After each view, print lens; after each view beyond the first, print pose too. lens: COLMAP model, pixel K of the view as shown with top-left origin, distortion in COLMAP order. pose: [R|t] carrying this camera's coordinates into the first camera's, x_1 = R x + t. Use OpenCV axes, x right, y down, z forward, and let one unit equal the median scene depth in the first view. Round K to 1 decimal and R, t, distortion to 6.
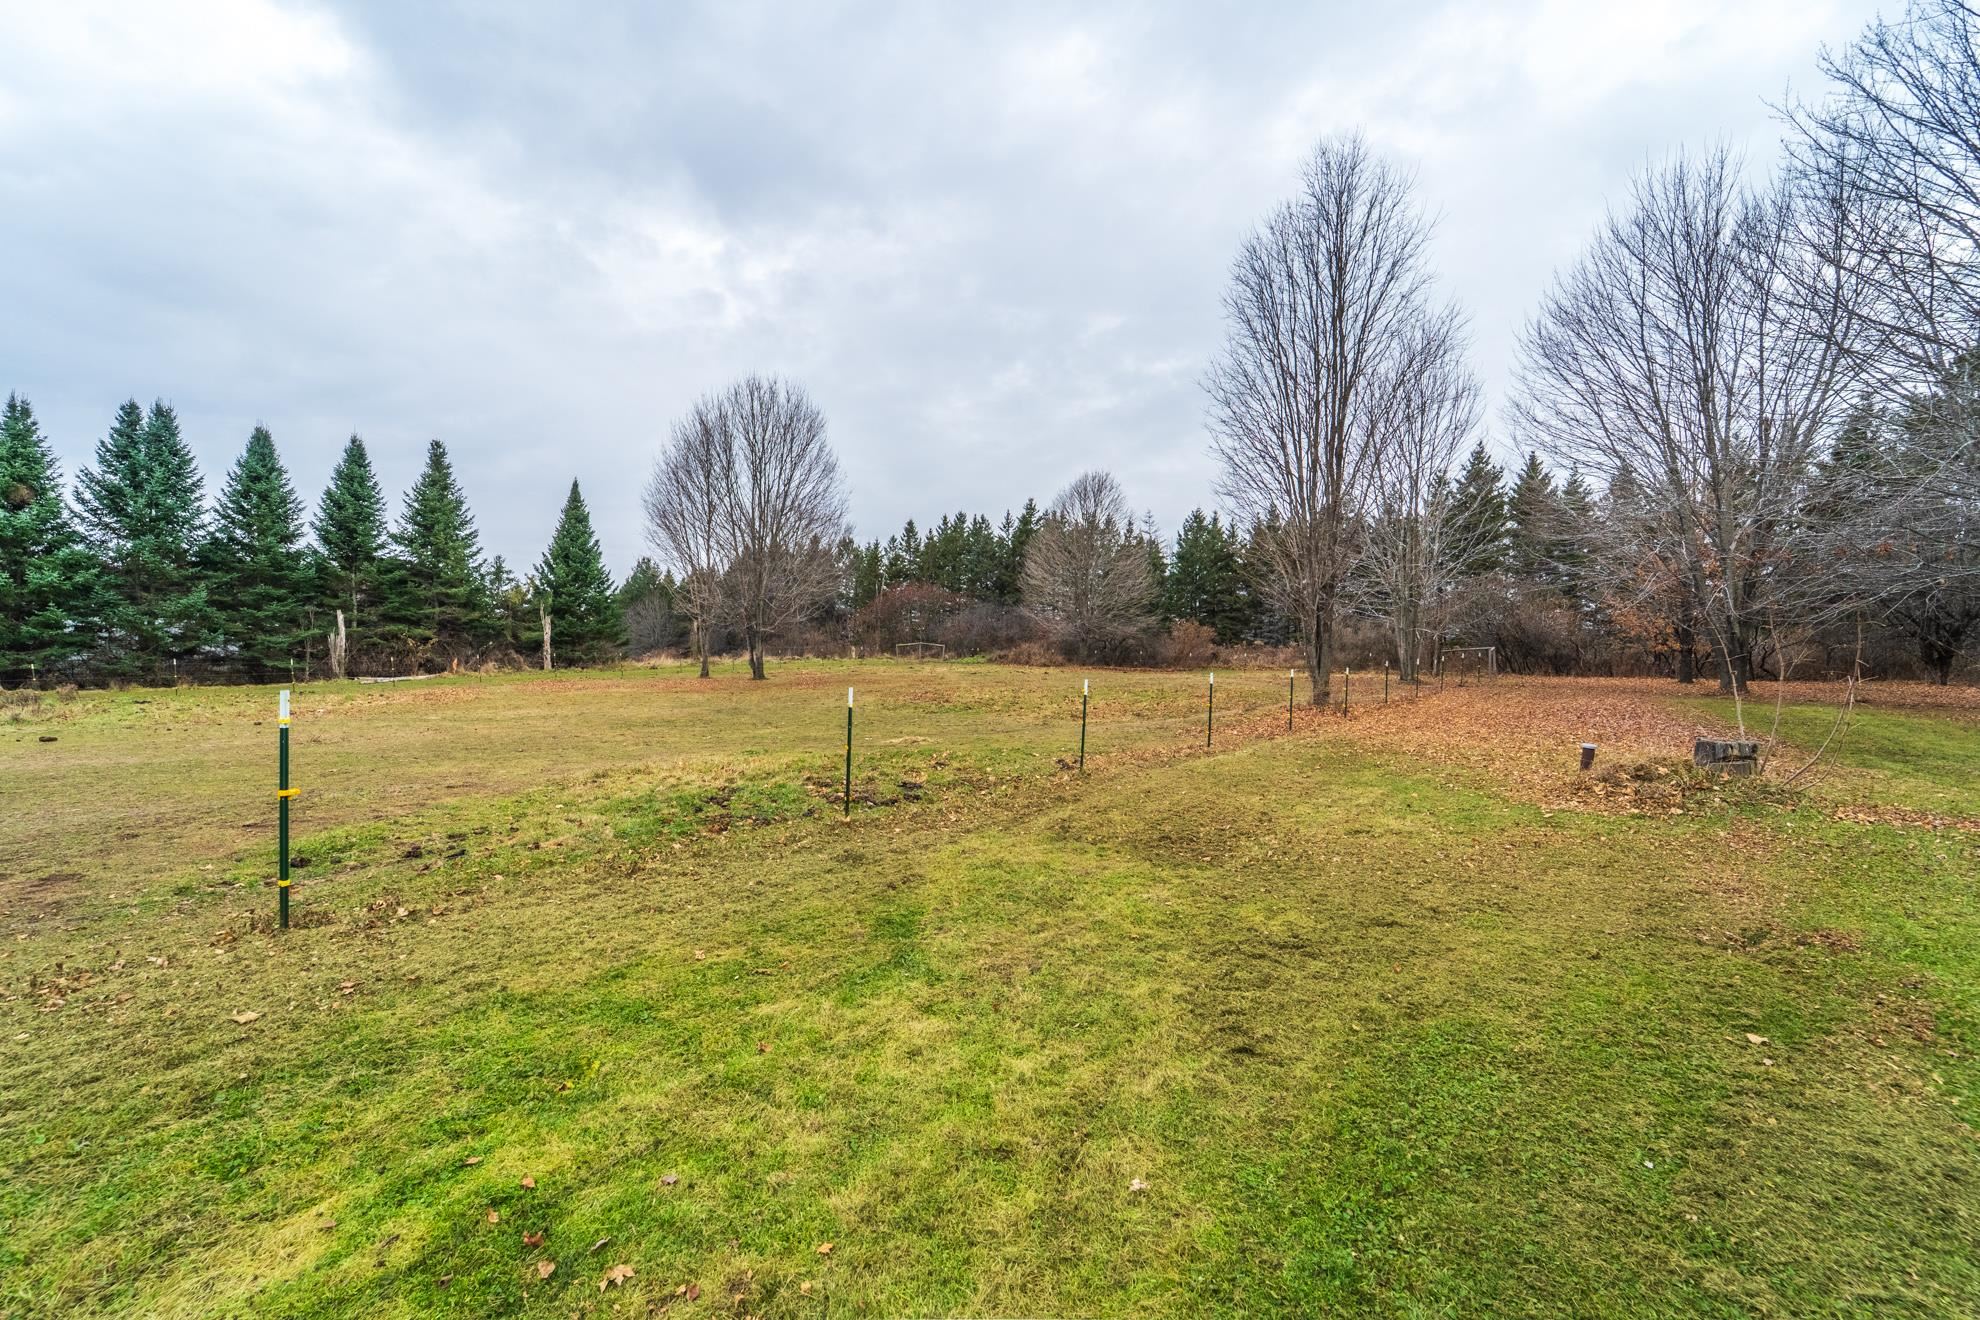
lens RADIAL K [[795.9, 0, 985.2], [0, 795.9, 689.2], [0, 0, 1]] dist [0.003040, 0.000201]
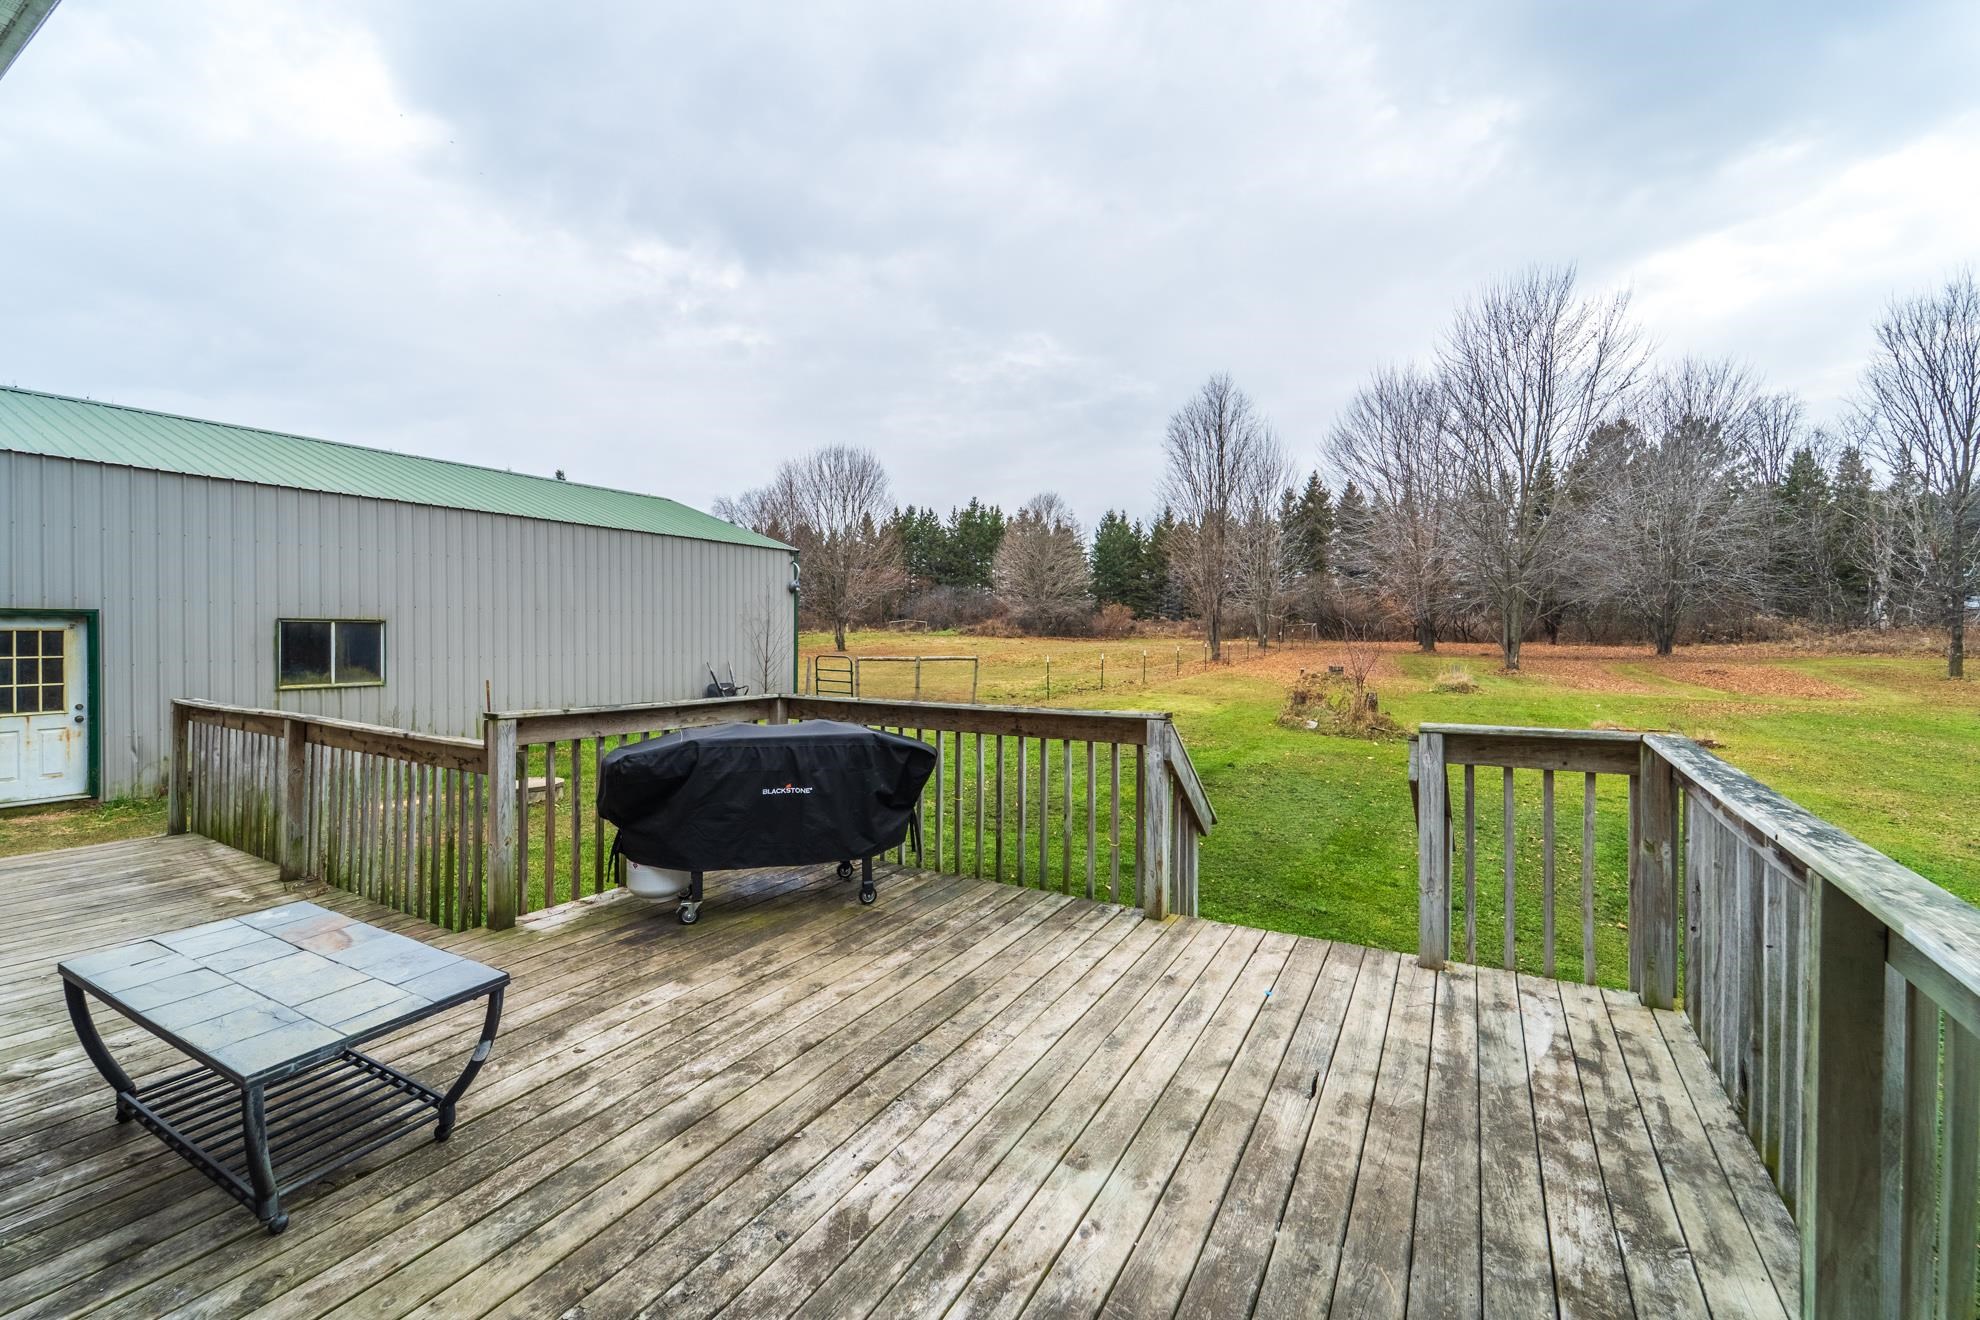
lens RADIAL K [[795.9, 0, 988.1], [0, 795.9, 648.0], [0, 0, 1]] dist [0.003040, 0.000201]
pose [[0.990430, -0.014462, 0.137256, -0.134561], [0.015798, 0.999838, -0.008648, -0.000616], [-0.137108, 0.010733, 0.990498, -0.288609]]
